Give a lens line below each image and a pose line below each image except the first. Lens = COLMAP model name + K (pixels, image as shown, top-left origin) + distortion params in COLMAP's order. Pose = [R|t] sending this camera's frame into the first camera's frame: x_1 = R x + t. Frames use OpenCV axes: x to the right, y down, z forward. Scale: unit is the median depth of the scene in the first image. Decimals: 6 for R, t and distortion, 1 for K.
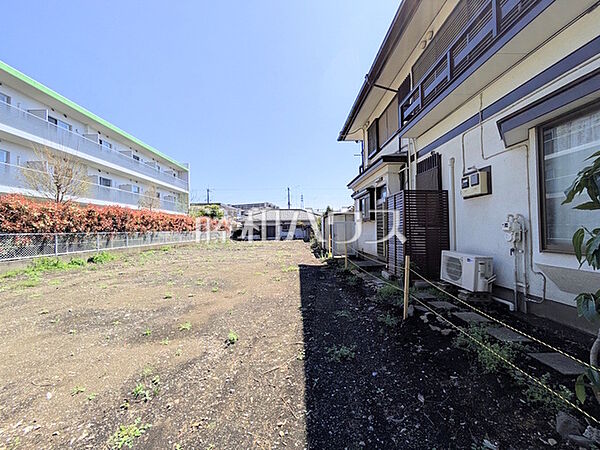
lens RADIAL K [[236.6, 0, 300.0], [0, 236.6, 225.0], [0, 0, 1]] dist [-0.000452, -0.000034]
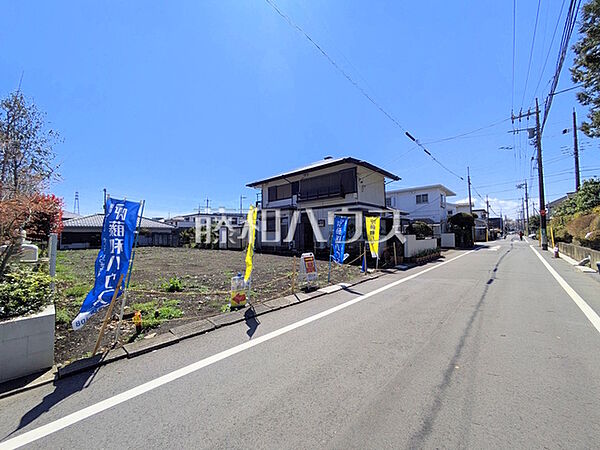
lens RADIAL K [[236.6, 0, 300.0], [0, 236.6, 225.0], [0, 0, 1]] dist [-0.000452, -0.000034]
pose [[0.693163, 0.034804, 0.719940, -1.692983], [-0.010658, 0.999219, -0.038043, 0.009544], [-0.720702, 0.018697, 0.692993, -1.075554]]
